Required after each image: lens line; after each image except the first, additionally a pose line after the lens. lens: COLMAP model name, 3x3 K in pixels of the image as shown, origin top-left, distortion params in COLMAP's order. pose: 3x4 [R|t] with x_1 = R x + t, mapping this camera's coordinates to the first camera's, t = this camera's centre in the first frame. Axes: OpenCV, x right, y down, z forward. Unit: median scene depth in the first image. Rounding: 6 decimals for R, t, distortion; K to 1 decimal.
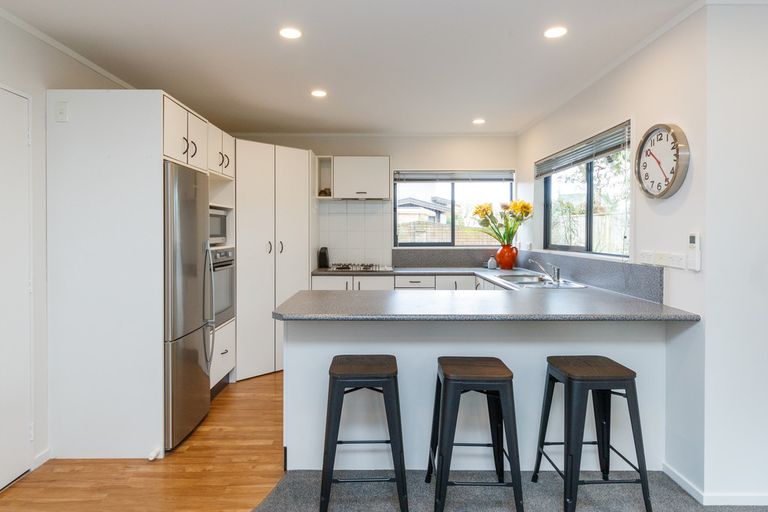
lens RADIAL K [[449.1, 0, 390.8], [0, 449.1, 236.2], [0, 0, 1]] dist [0.003403, -0.001798]
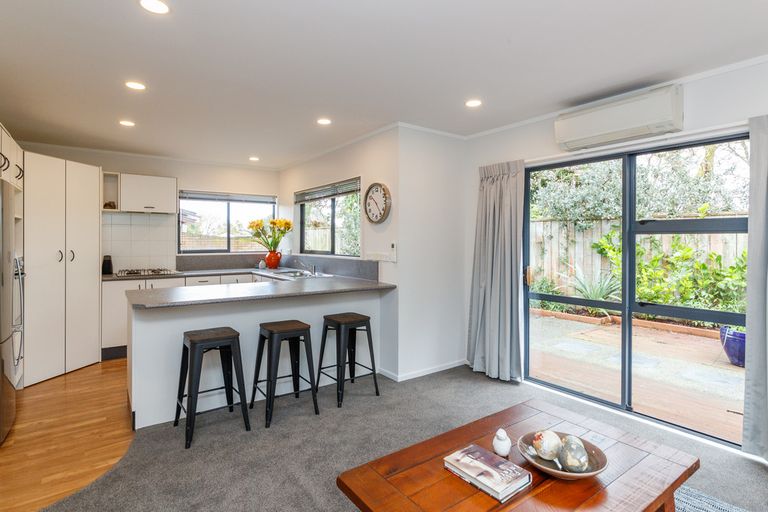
lens RADIAL K [[384.5, 0, 377.6], [0, 384.5, 241.4], [0, 0, 1]] dist [0.002650, -0.000146]
pose [[0.824552, 0.000606, 0.565786, -0.151479], [0.003804, 0.999971, -0.006616, -0.000361], [-0.565774, 0.007608, 0.824525, -0.154253]]
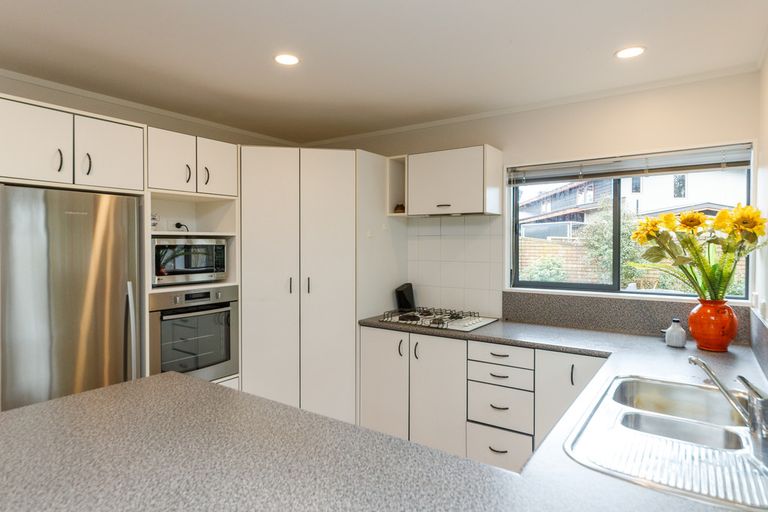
lens RADIAL K [[449.1, 0, 395.3], [0, 449.1, 252.6], [0, 0, 1]] dist [0.003403, -0.001798]
pose [[0.815912, 0.013867, -0.578009, 0.278695], [-0.007504, 0.999882, 0.013395, -0.037839], [0.578127, -0.006592, 0.815920, 0.444569]]
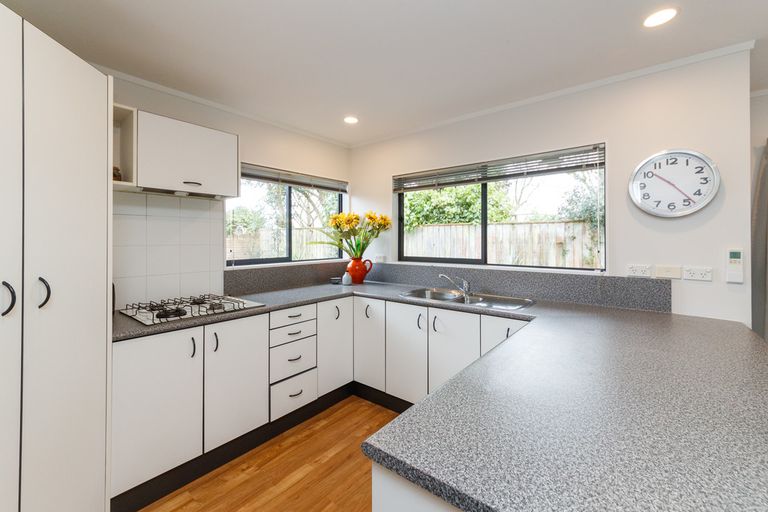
lens RADIAL K [[317.5, 0, 380.1], [0, 317.5, 239.3], [0, 0, 1]] dist [0.000793, 0.000244]
pose [[0.648790, 0.002304, 0.760964, -0.245472], [0.007492, 0.999928, -0.009416, -0.014982], [-0.760930, 0.011810, 0.648726, 0.562274]]
